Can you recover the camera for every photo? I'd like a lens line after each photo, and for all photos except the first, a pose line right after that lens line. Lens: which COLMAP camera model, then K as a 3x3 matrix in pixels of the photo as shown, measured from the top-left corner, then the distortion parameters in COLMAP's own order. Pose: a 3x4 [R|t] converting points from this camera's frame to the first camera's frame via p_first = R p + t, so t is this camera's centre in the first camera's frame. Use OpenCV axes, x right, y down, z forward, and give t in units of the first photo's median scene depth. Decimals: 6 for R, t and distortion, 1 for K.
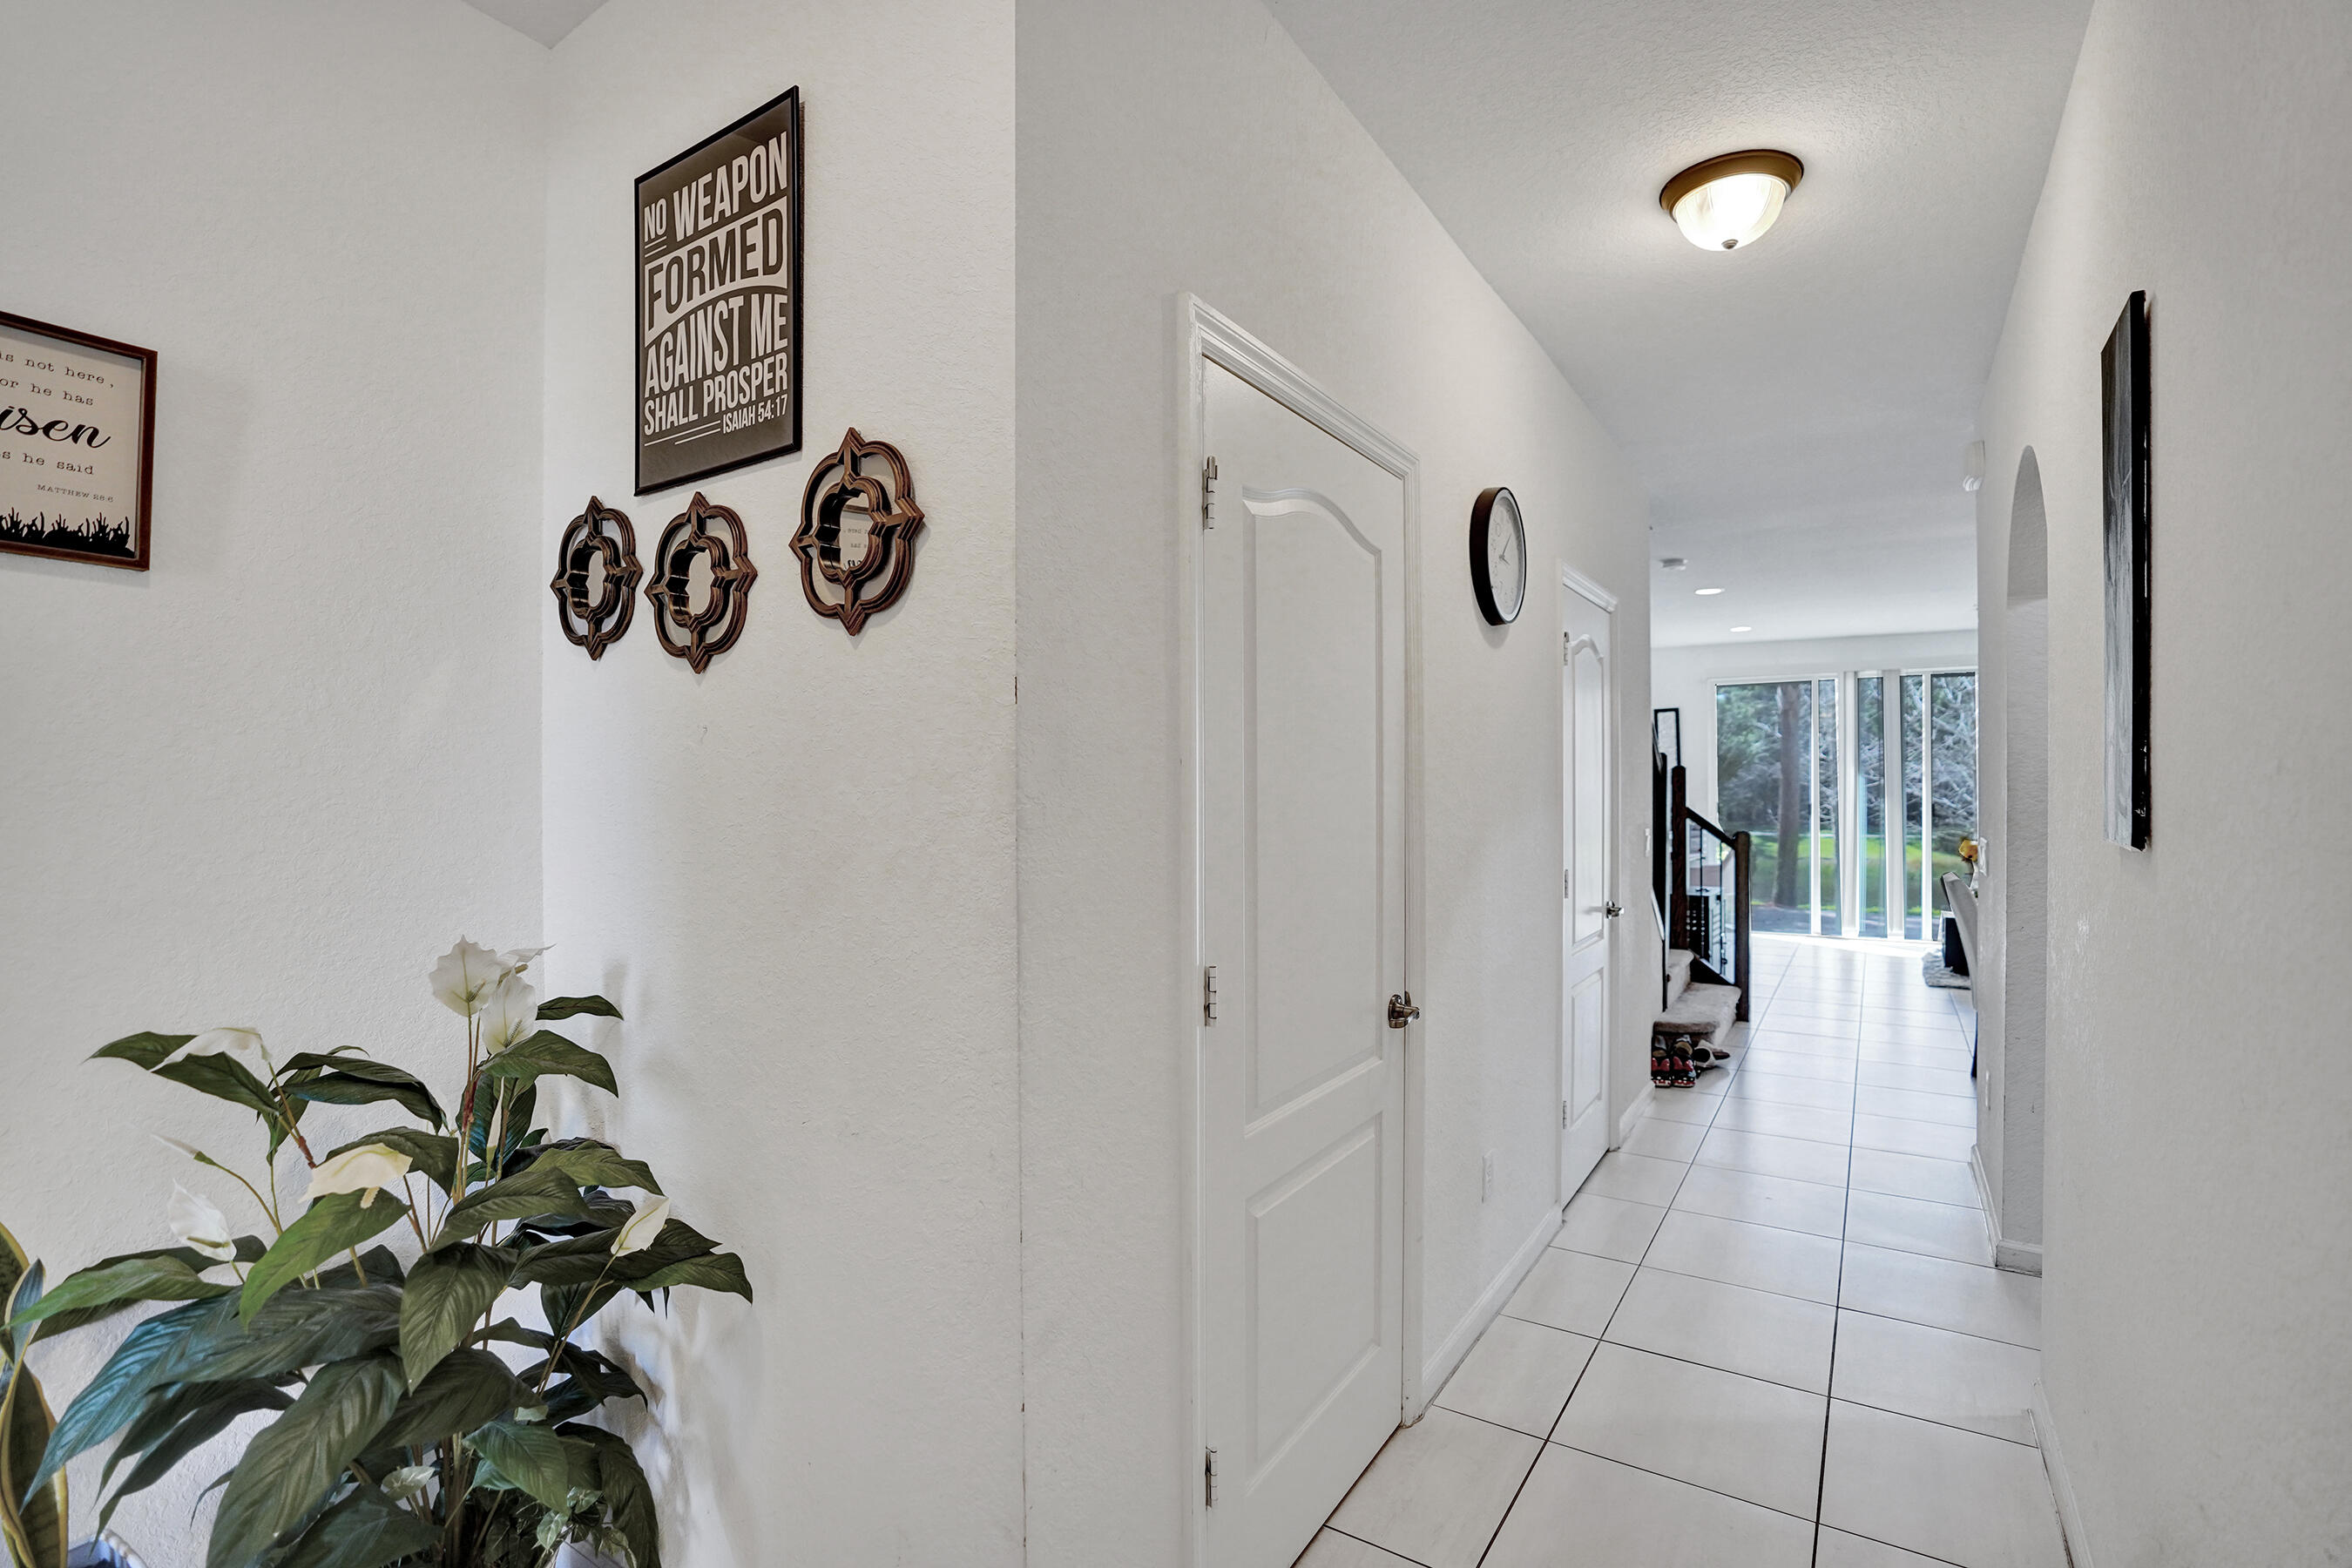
lens RADIAL K [[1084.5, 0, 1171.7], [0, 1084.5, 787.5], [0, 0, 1]] dist [-0.071220, 0.027827]
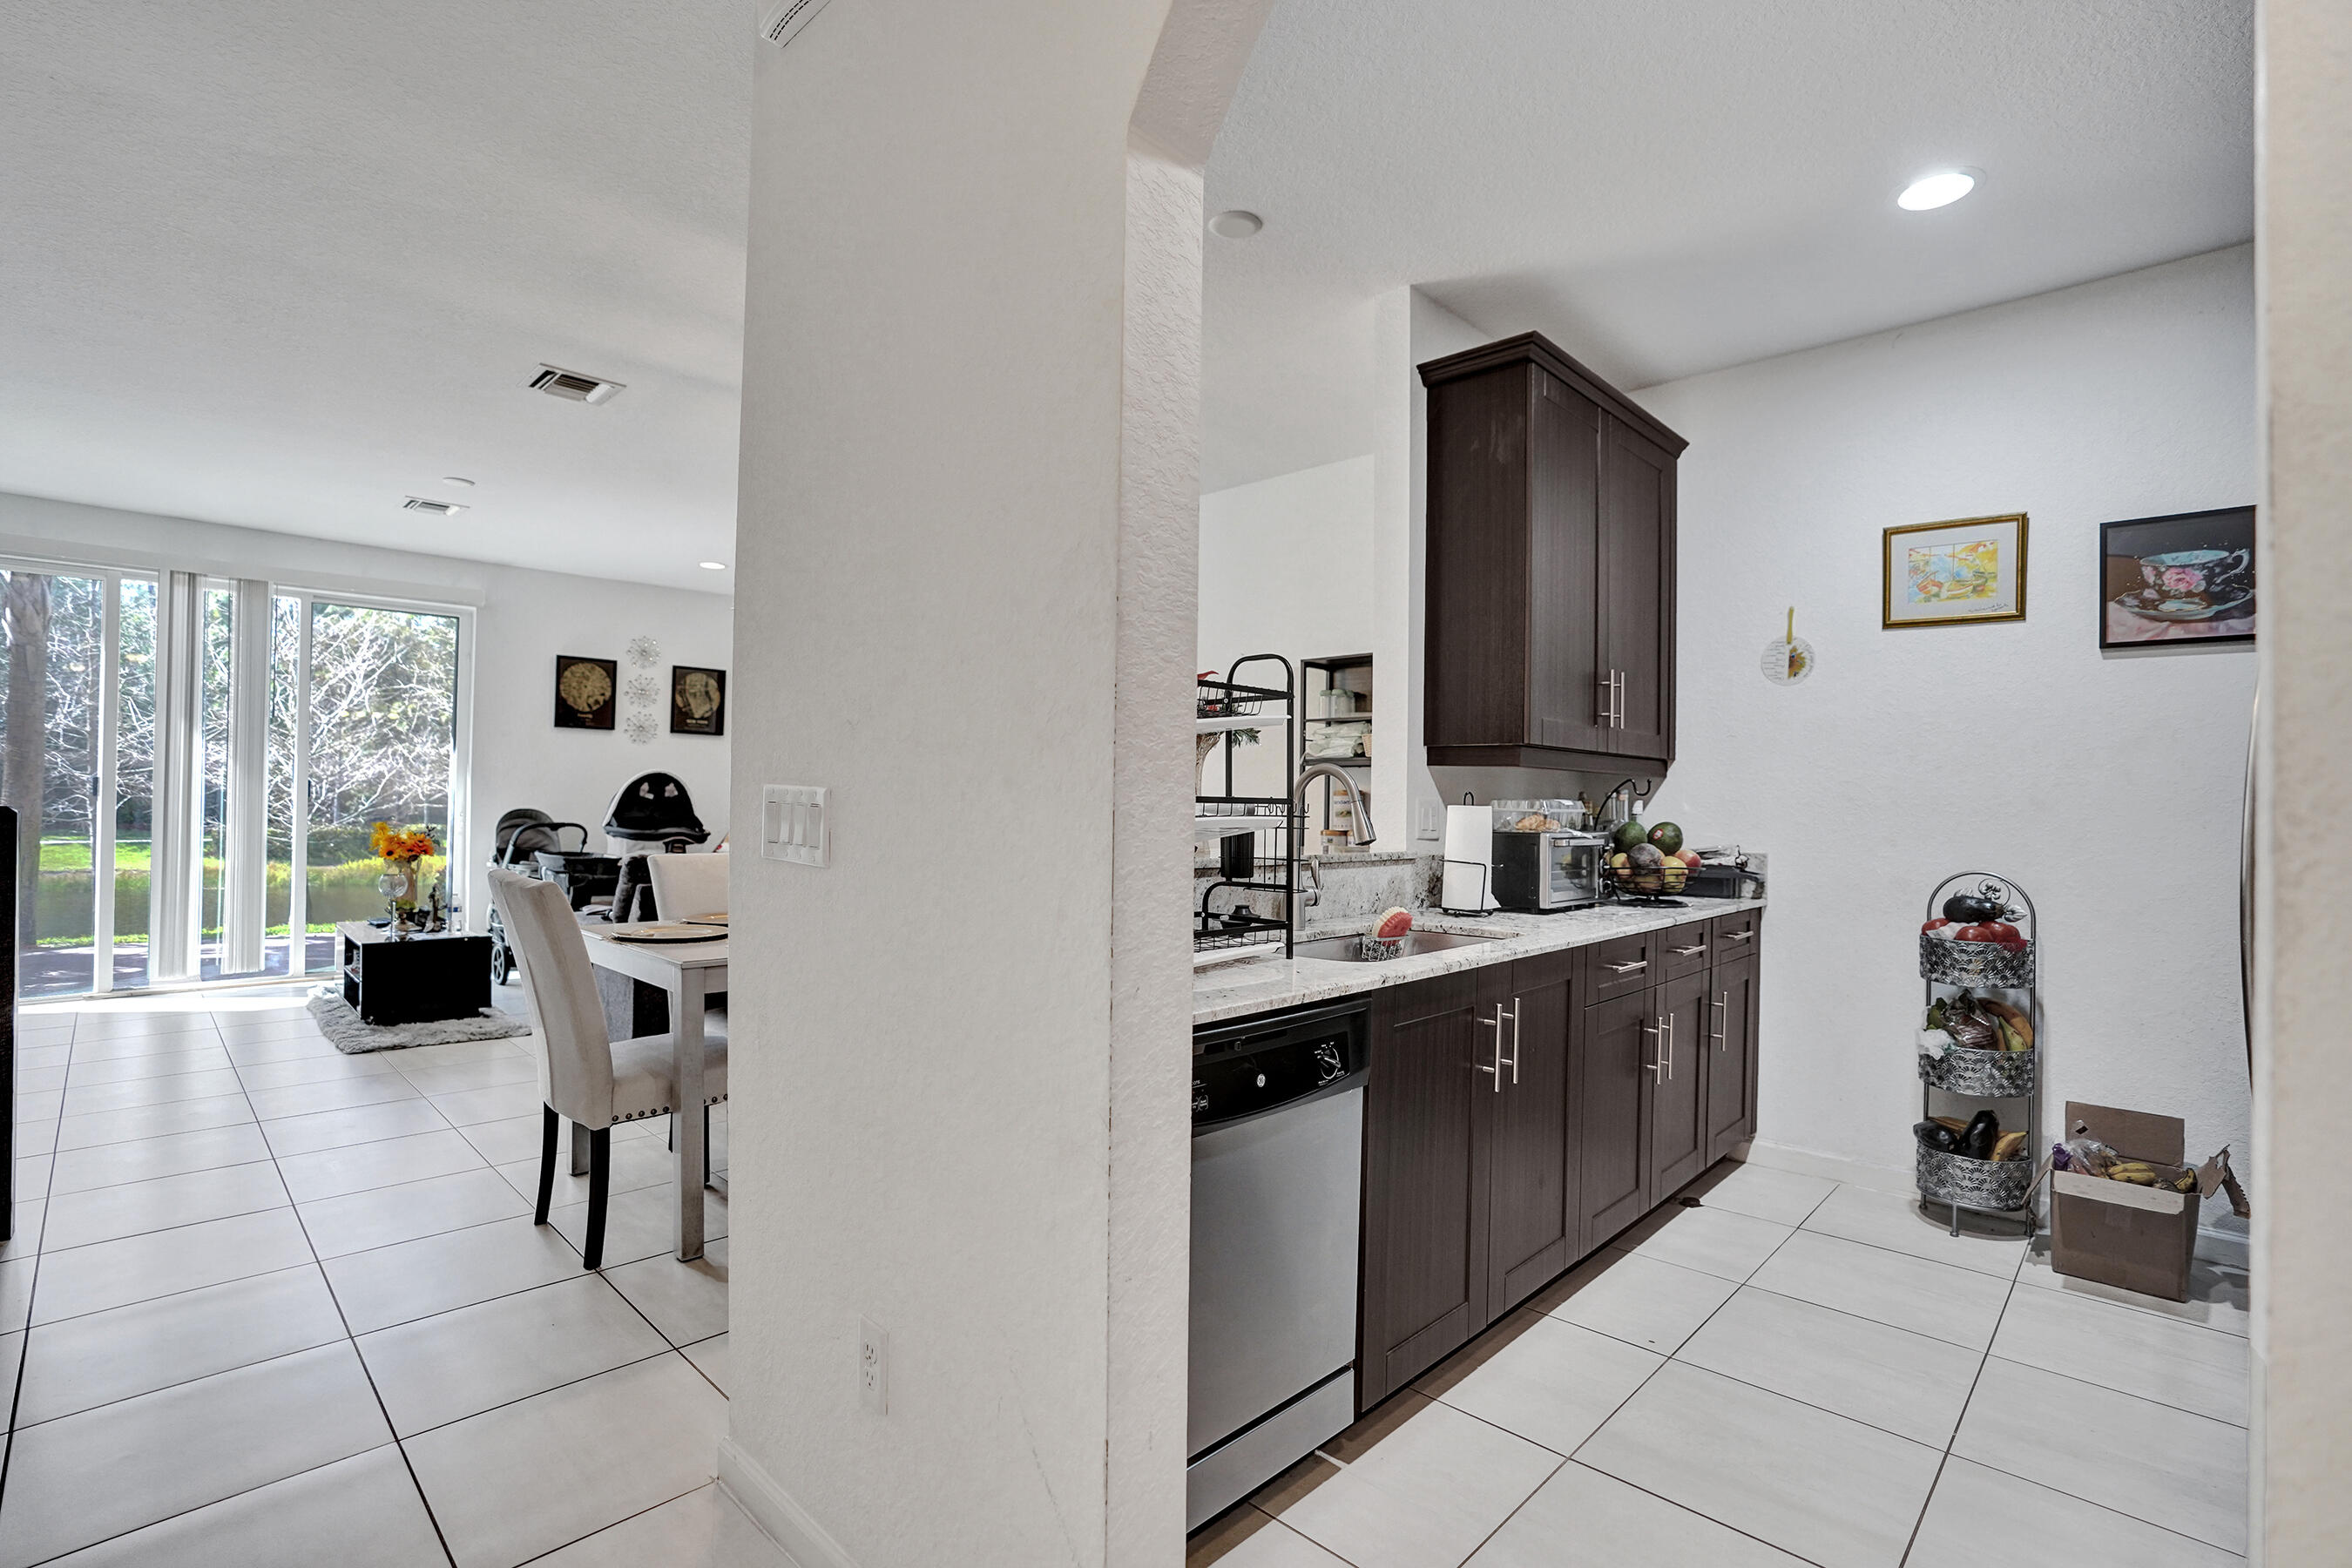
lens RADIAL K [[1084.5, 0, 1171.7], [0, 1084.5, 787.5], [0, 0, 1]] dist [-0.071220, 0.027827]
pose [[0.183658, 0.017526, 0.982834, 0.242525], [-0.015445, 0.999769, -0.014942, 0.036842], [-0.982869, -0.012436, 0.183887, 0.523412]]
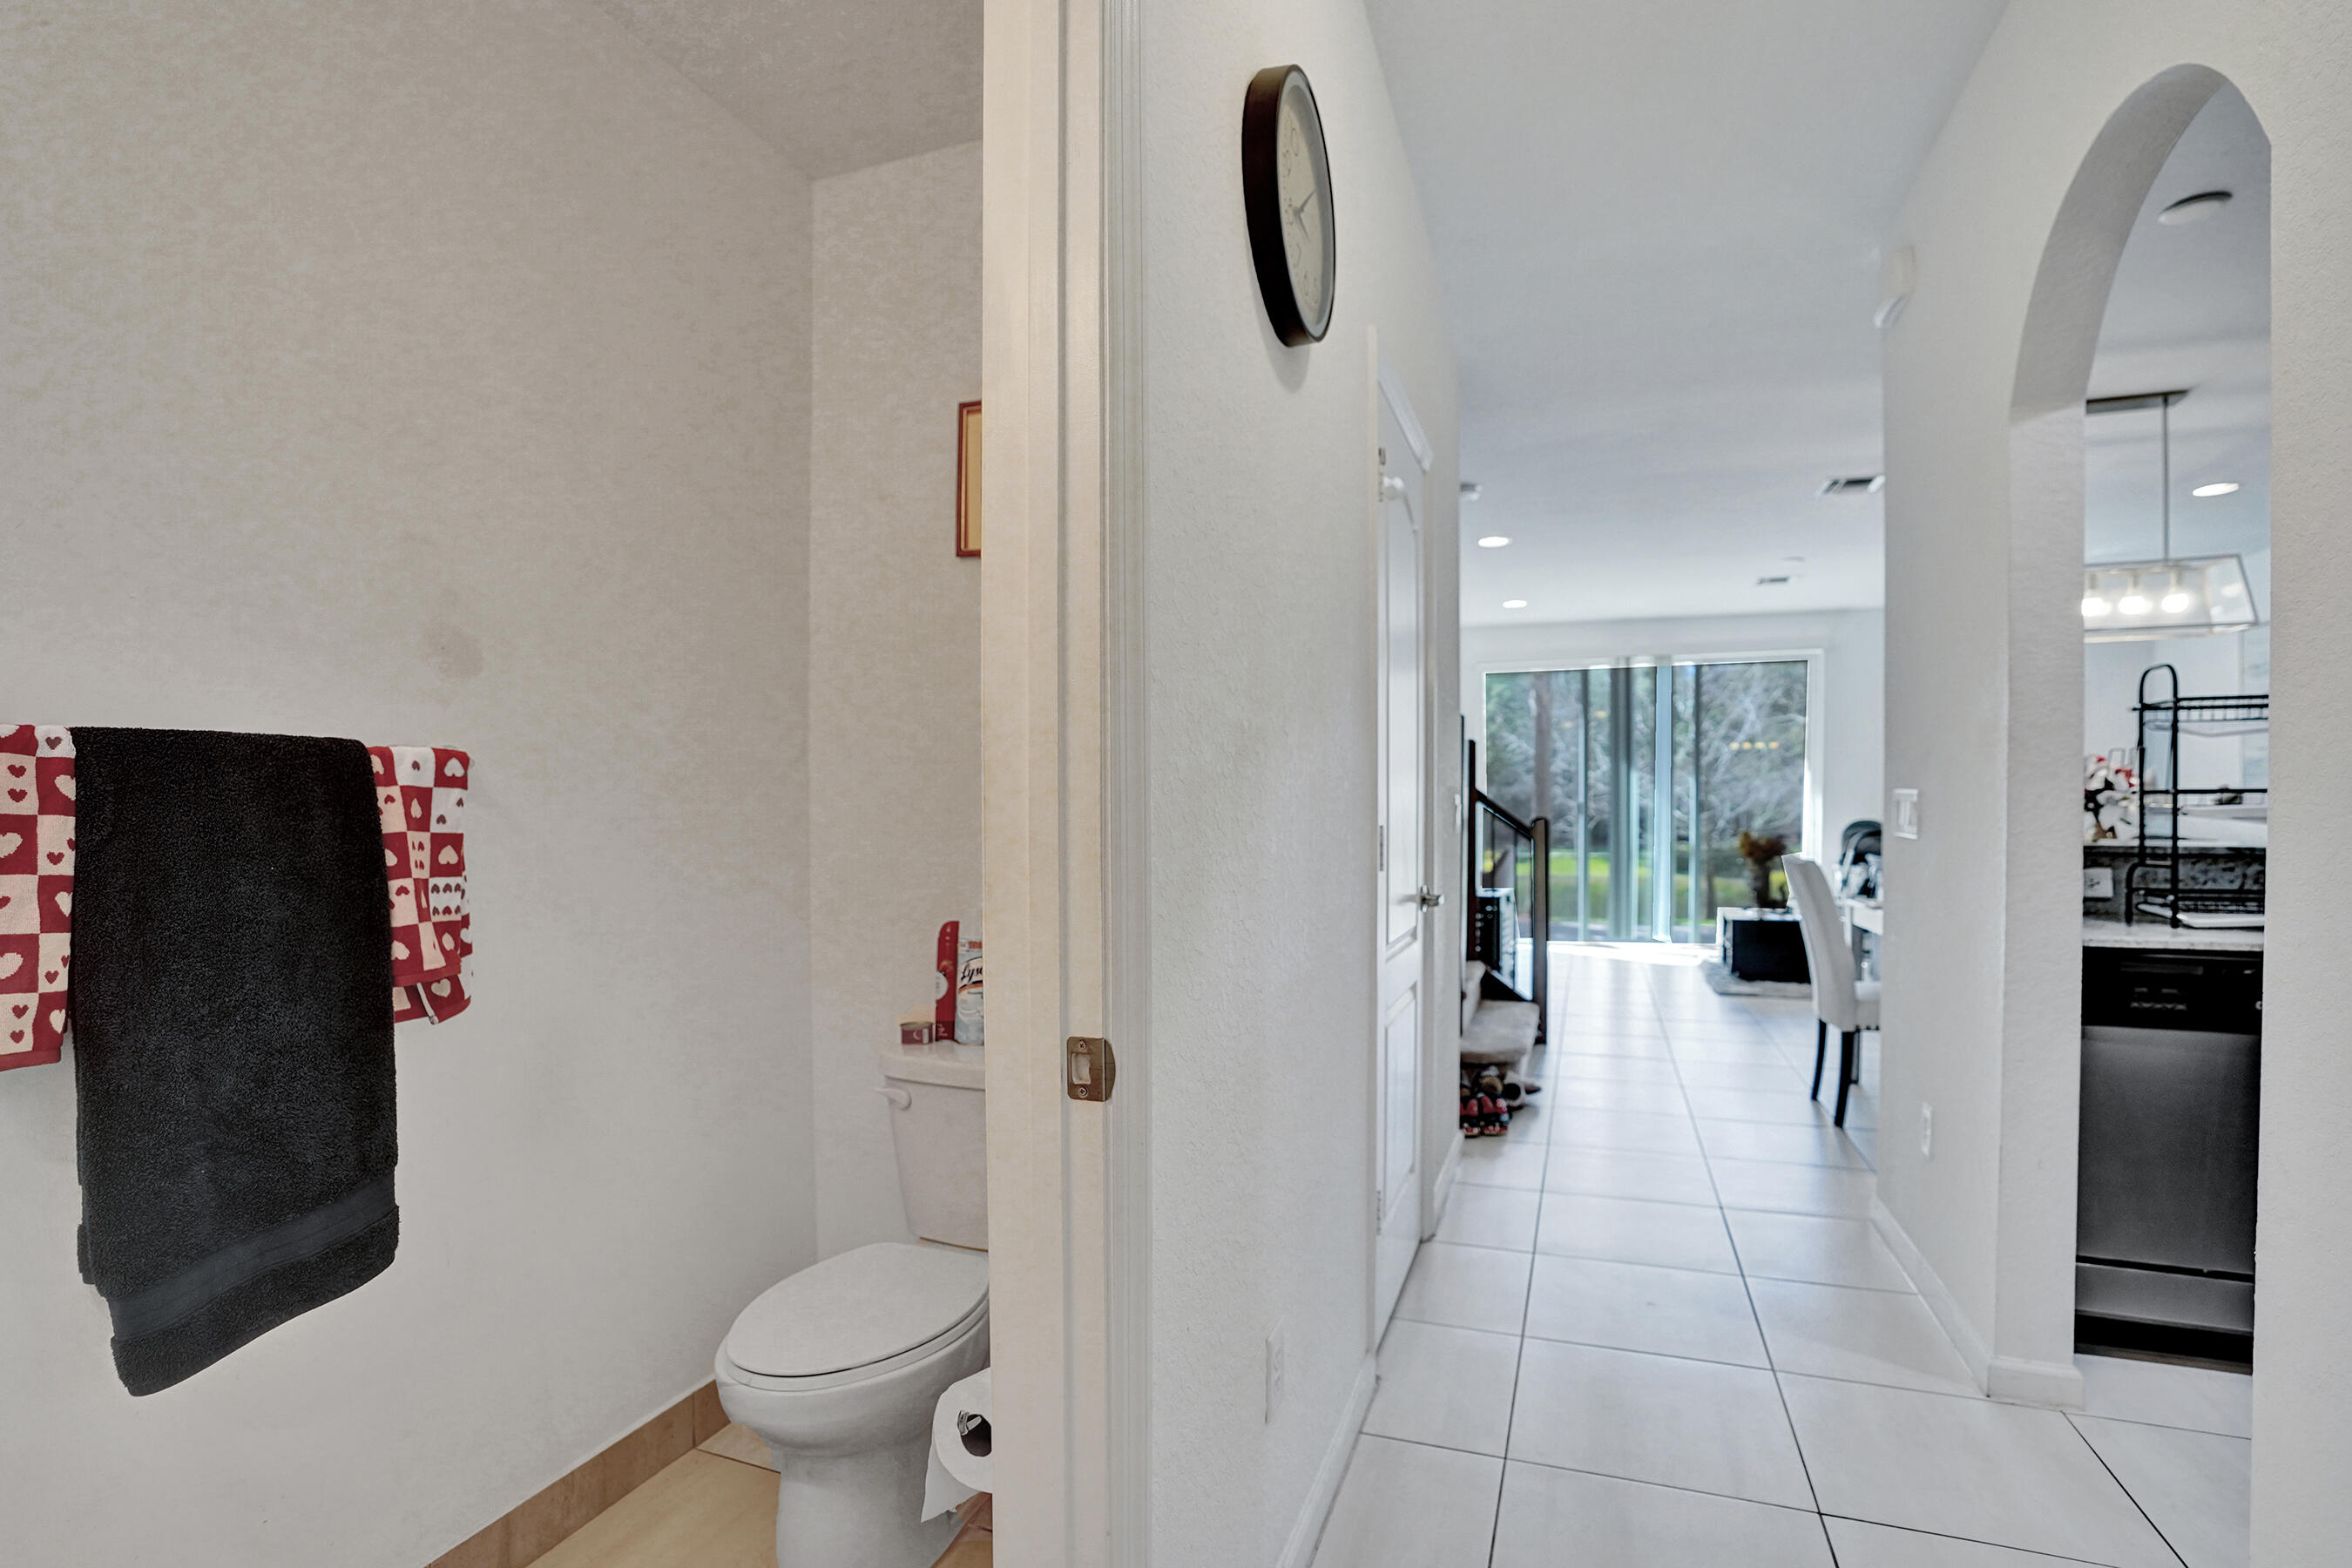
lens RADIAL K [[1120.0, 0, 1179.2], [0, 1120.0, 833.1], [0, 0, 1]] dist [-0.052976, 0.001257]
pose [[0.971937, -0.003811, 0.235209, 0.065014], [-0.000597, 0.999826, 0.018664, 0.044841], [-0.235239, -0.018281, 0.971766, 0.258560]]
